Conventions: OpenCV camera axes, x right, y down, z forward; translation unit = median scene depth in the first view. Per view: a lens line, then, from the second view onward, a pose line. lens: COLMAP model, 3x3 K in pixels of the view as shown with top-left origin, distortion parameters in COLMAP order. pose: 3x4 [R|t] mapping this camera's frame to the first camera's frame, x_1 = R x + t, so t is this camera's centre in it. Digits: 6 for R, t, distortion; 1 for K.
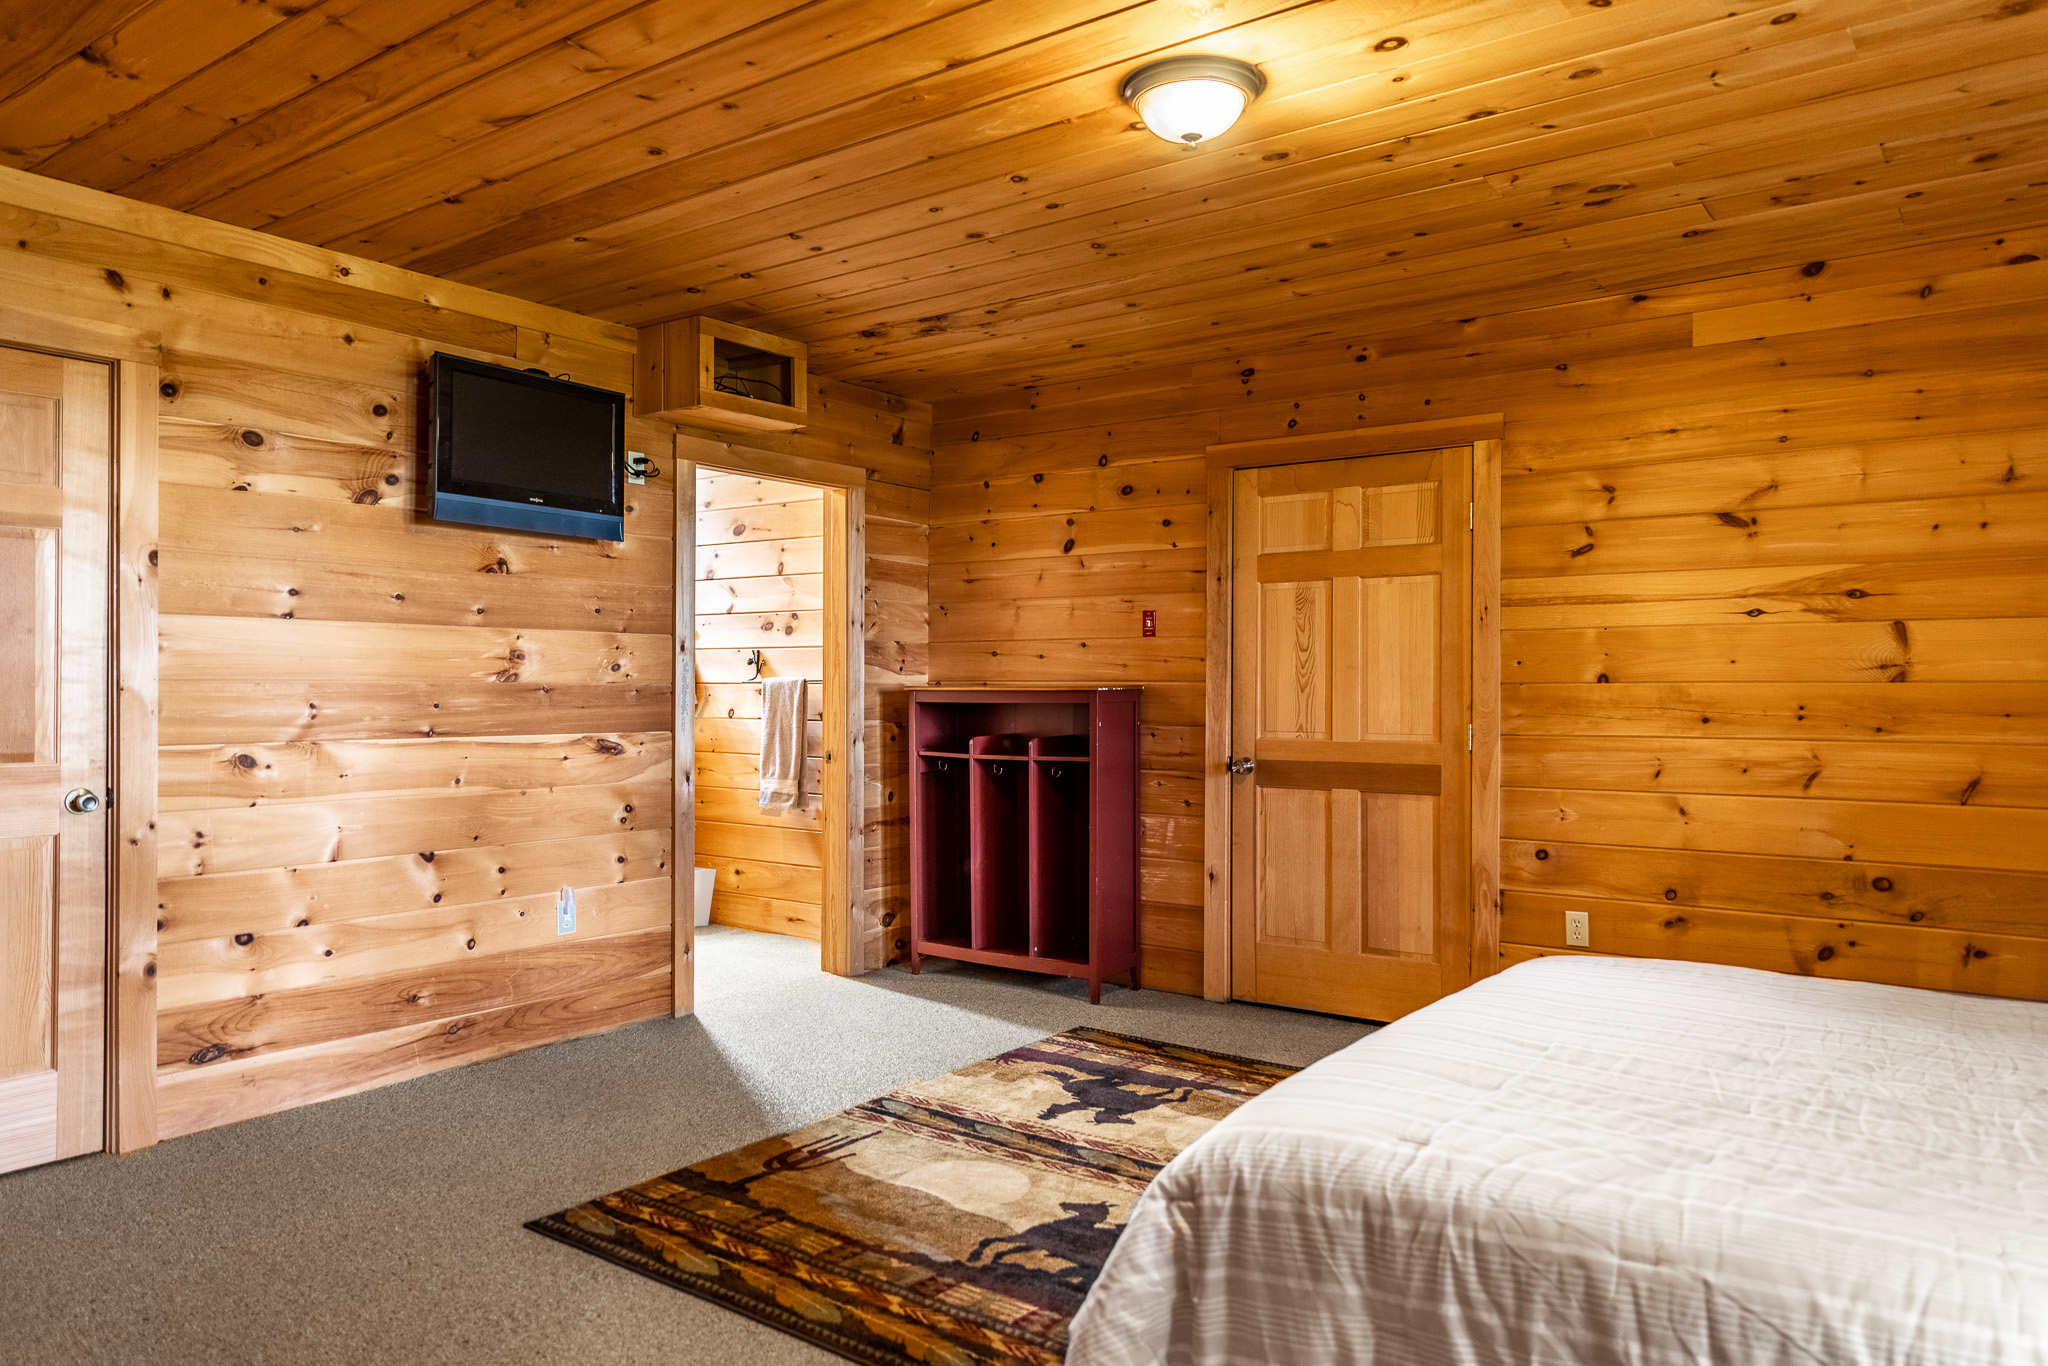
lens RADIAL K [[1381.8, 0, 1030.8], [0, 1381.8, 680.1], [0, 0, 1]] dist [0.013173, -0.007006]
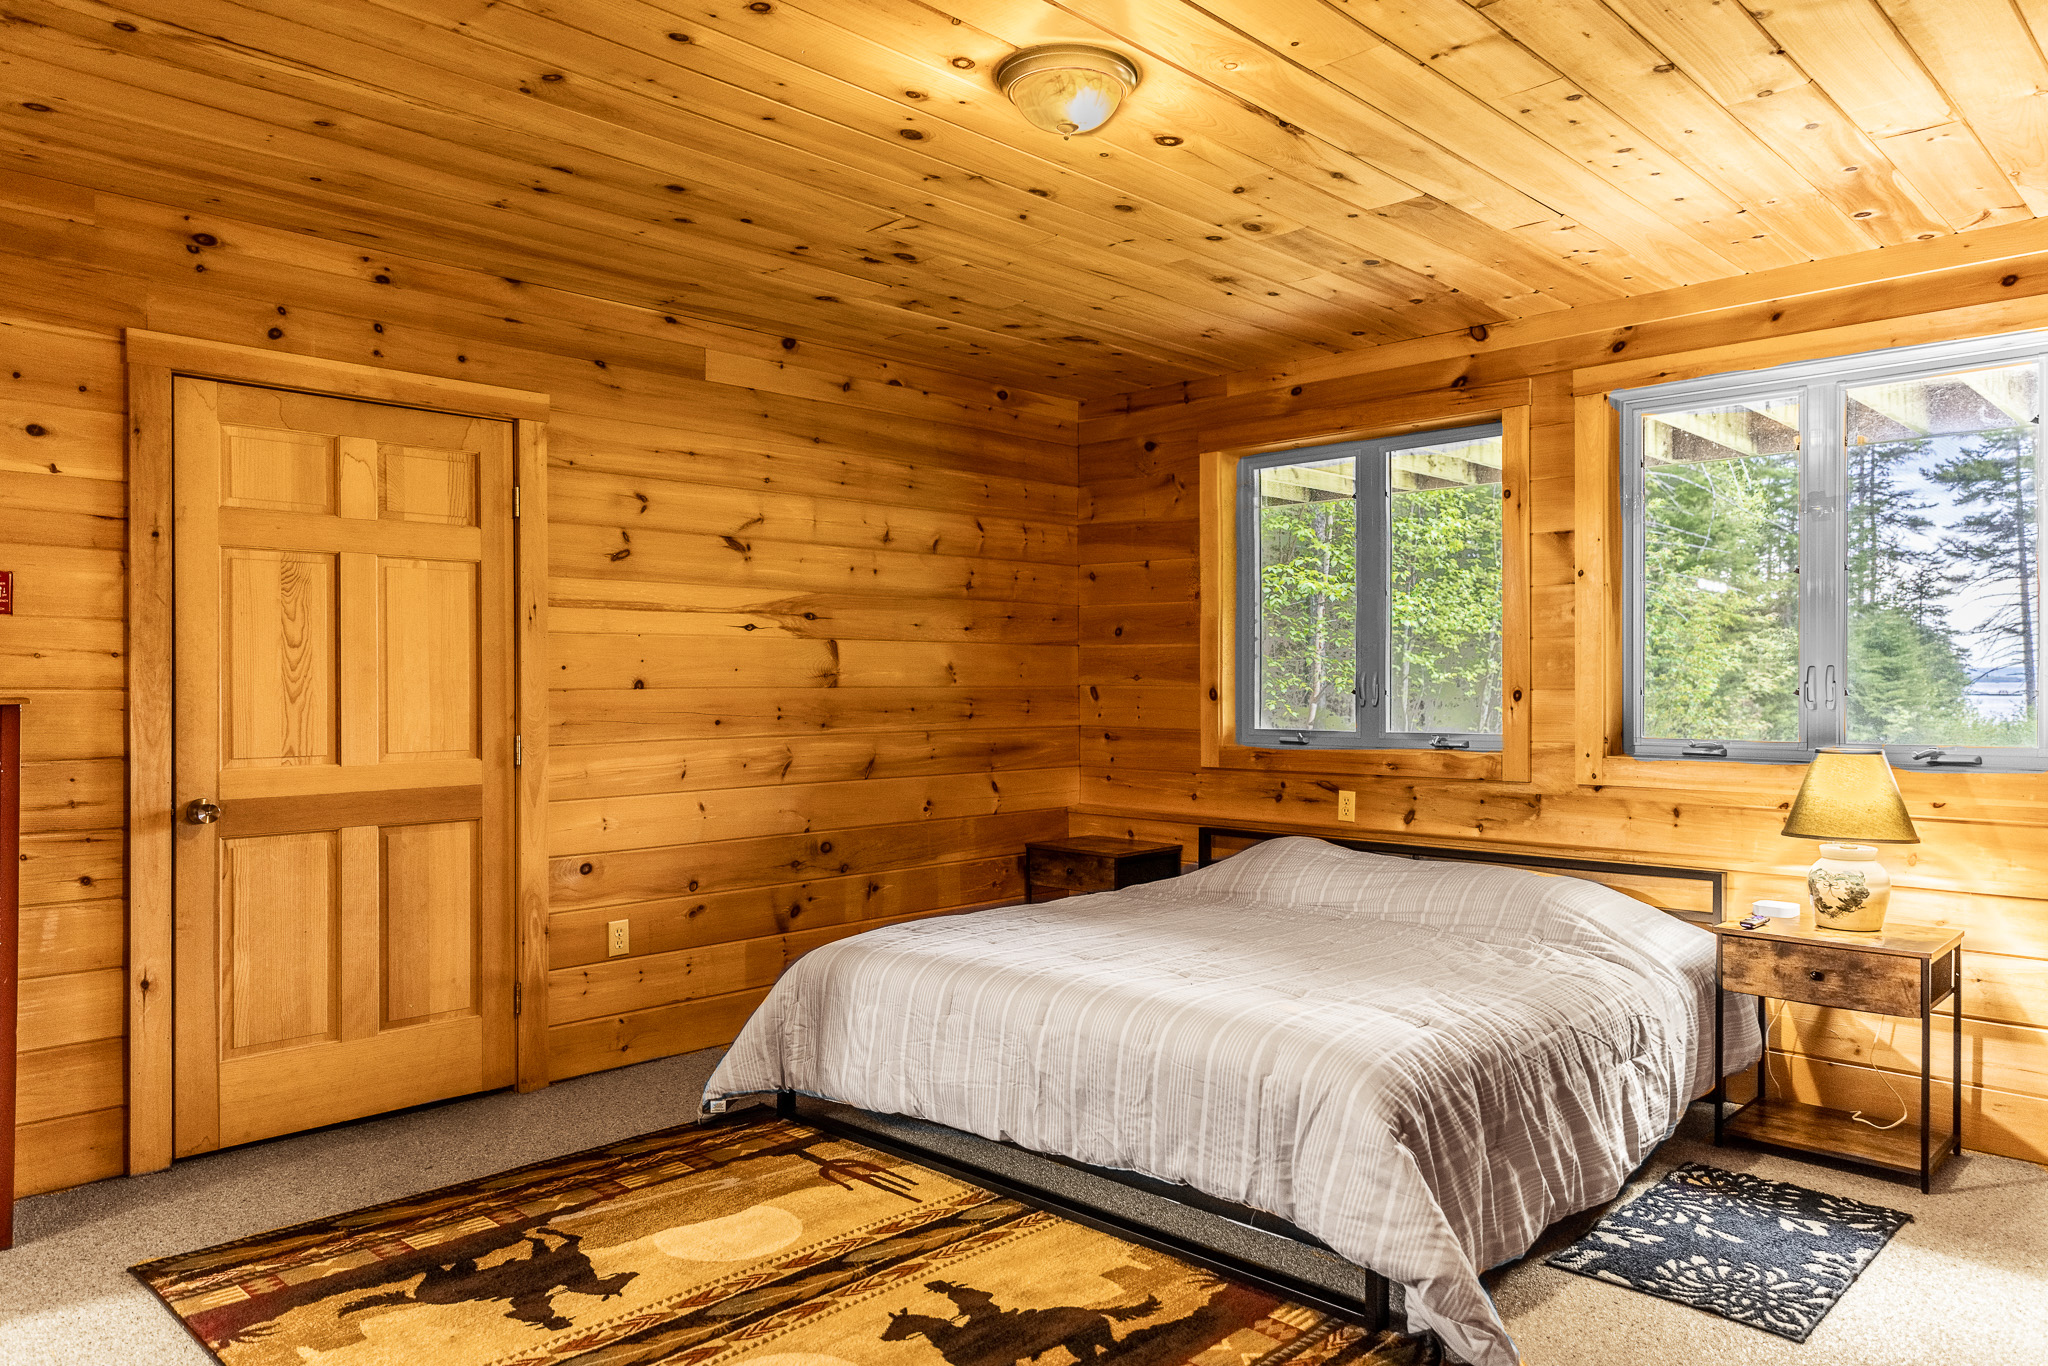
lens RADIAL K [[1381.8, 0, 1035.5], [0, 1381.8, 688.9], [0, 0, 1]] dist [0.013173, -0.007006]
pose [[0.134988, -0.004759, 0.990836, -0.580766], [-0.001683, 0.999986, 0.005033, -0.003751], [-0.990846, -0.002347, 0.134978, 0.611838]]
